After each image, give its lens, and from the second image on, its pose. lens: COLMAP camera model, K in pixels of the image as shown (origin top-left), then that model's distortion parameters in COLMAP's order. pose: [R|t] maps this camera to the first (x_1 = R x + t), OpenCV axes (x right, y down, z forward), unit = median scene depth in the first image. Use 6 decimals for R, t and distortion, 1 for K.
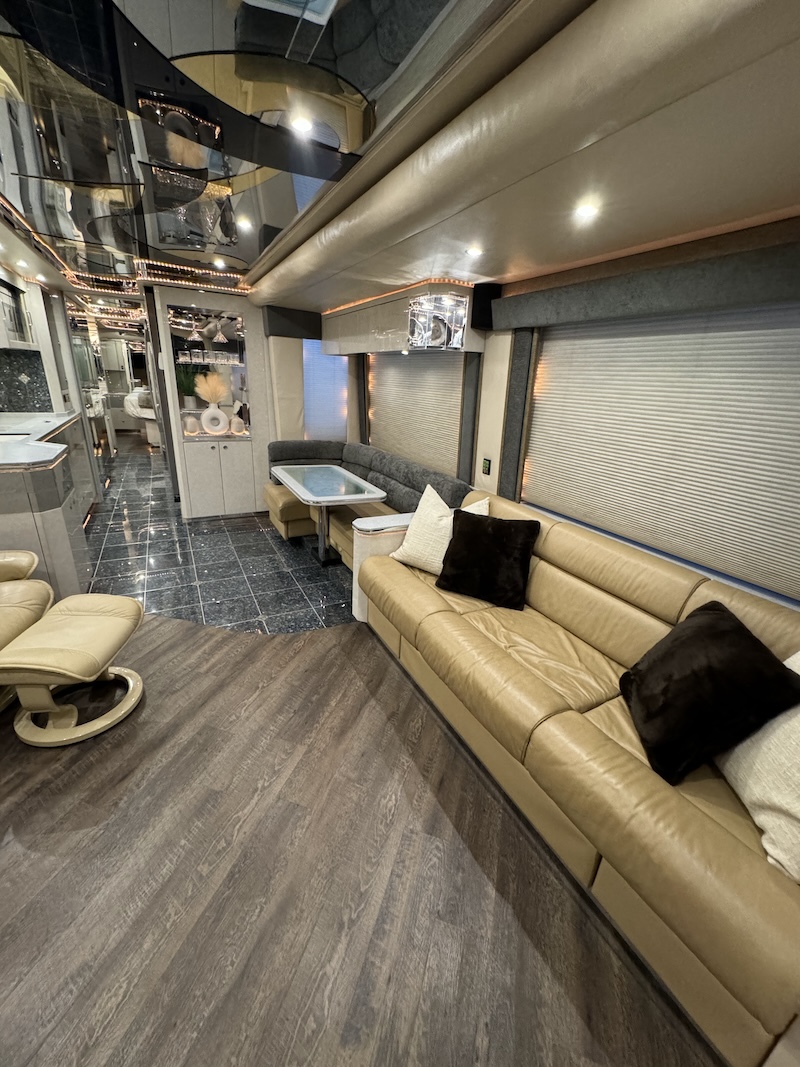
lens RADIAL K [[425.1, 0, 398.8], [0, 425.1, 533.1], [0, 0, 1]] dist [-0.001011, -0.000030]
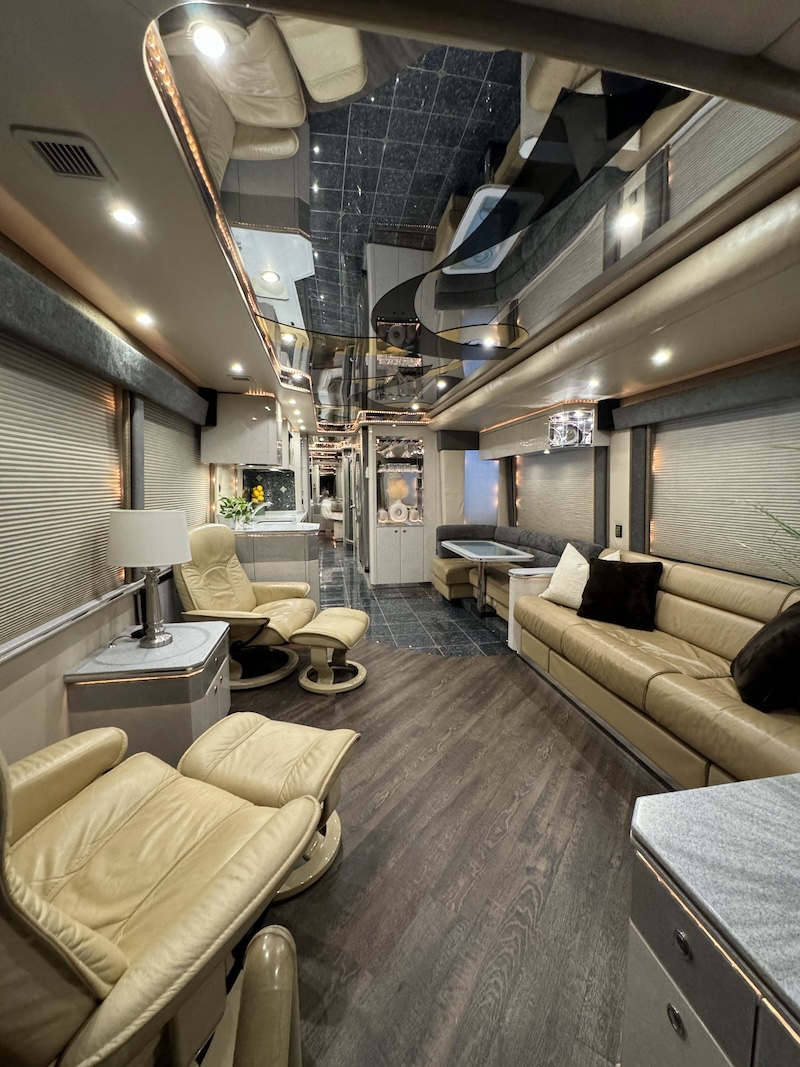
lens RADIAL K [[425.1, 0, 399.1], [0, 425.1, 533.6], [0, 0, 1]] dist [-0.001011, -0.000030]
pose [[0.949060, -0.021658, -0.314350, -0.014900], [-0.055270, 0.970725, -0.233748, 0.219151], [0.310210, 0.239215, 0.920079, -0.420639]]
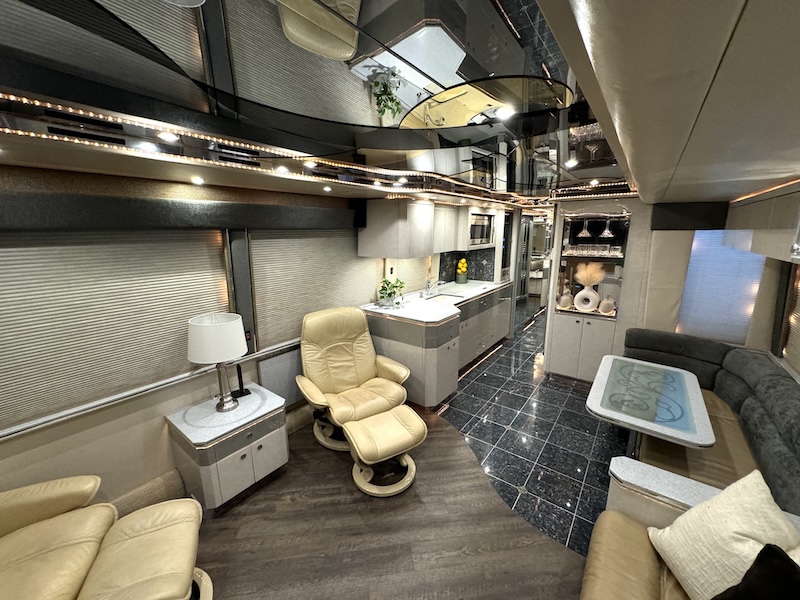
lens RADIAL K [[318.8, 0, 399.7], [0, 318.8, 300.0], [0, 0, 1]] dist [-0.001011, -0.000030]
pose [[0.414154, 0.138277, -0.899642, 0.280168], [-0.281647, 0.959353, 0.017797, -0.250271], [0.865535, 0.246010, 0.436266, 0.304977]]
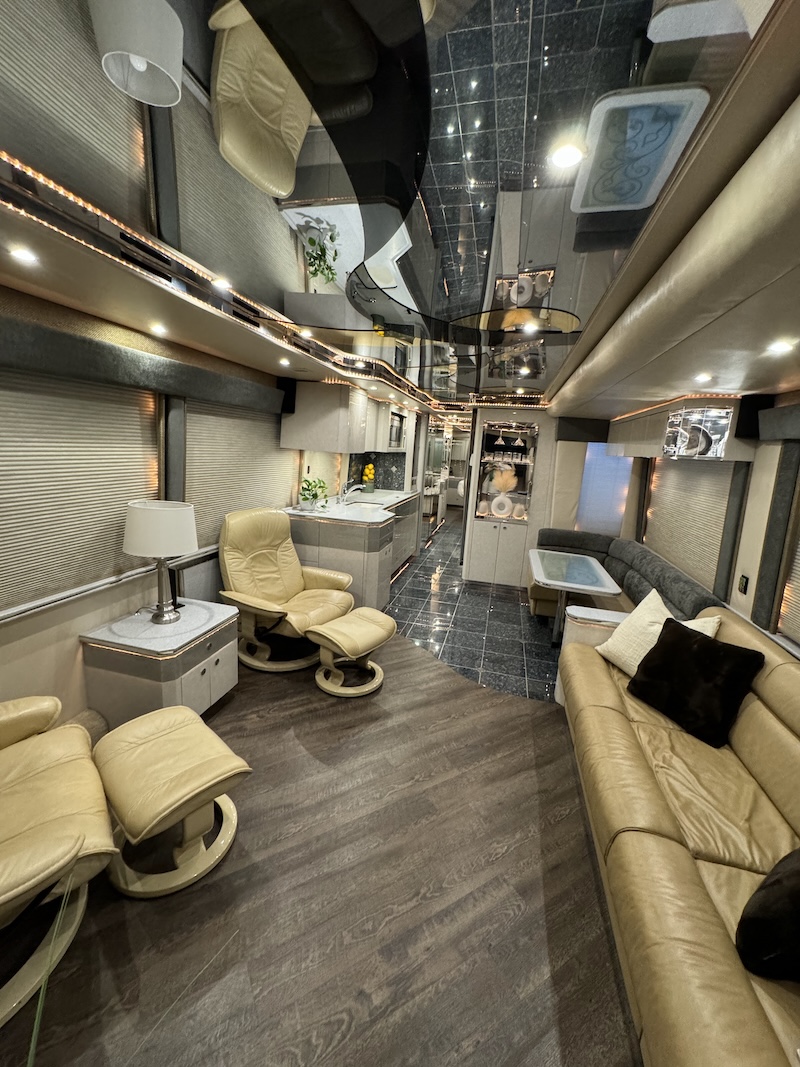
lens RADIAL K [[425.1, 0, 399.5], [0, 425.1, 533.9], [0, 0, 1]] dist [-0.001011, -0.000030]
pose [[0.743469, 0.128971, -0.656216, 0.300186], [-0.250604, 0.963460, -0.094568, 0.003764], [0.620041, 0.234759, 0.748623, -0.145612]]
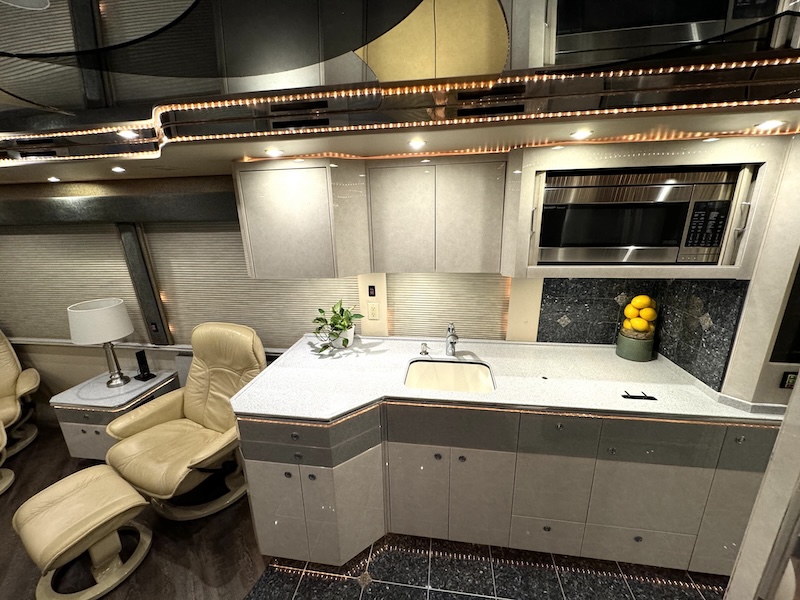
lens RADIAL K [[318.8, 0, 398.8], [0, 318.8, 302.0], [0, 0, 1]] dist [-0.001011, -0.000030]
pose [[-0.588254, 0.173043, -0.789945, -0.581363], [-0.288321, 0.867762, 0.404796, -0.761964], [0.755532, 0.465881, -0.460572, 1.532638]]
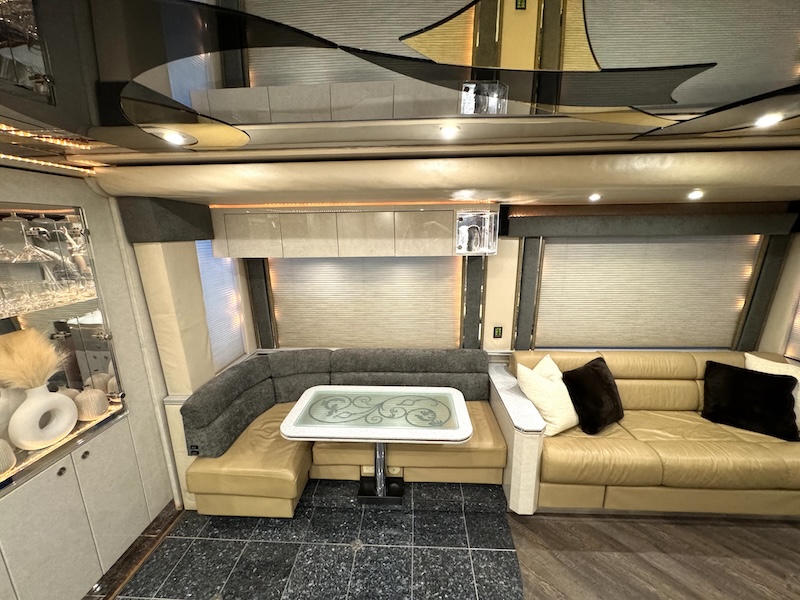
lens RADIAL K [[318.8, 0, 398.3], [0, 318.8, 300.2], [0, 0, 1]] dist [-0.001011, -0.000030]
pose [[0.511119, -0.242269, 0.824659, -0.915841], [0.331464, 0.940796, 0.070948, -0.525205], [-0.793025, 0.237082, 0.561162, 0.837366]]
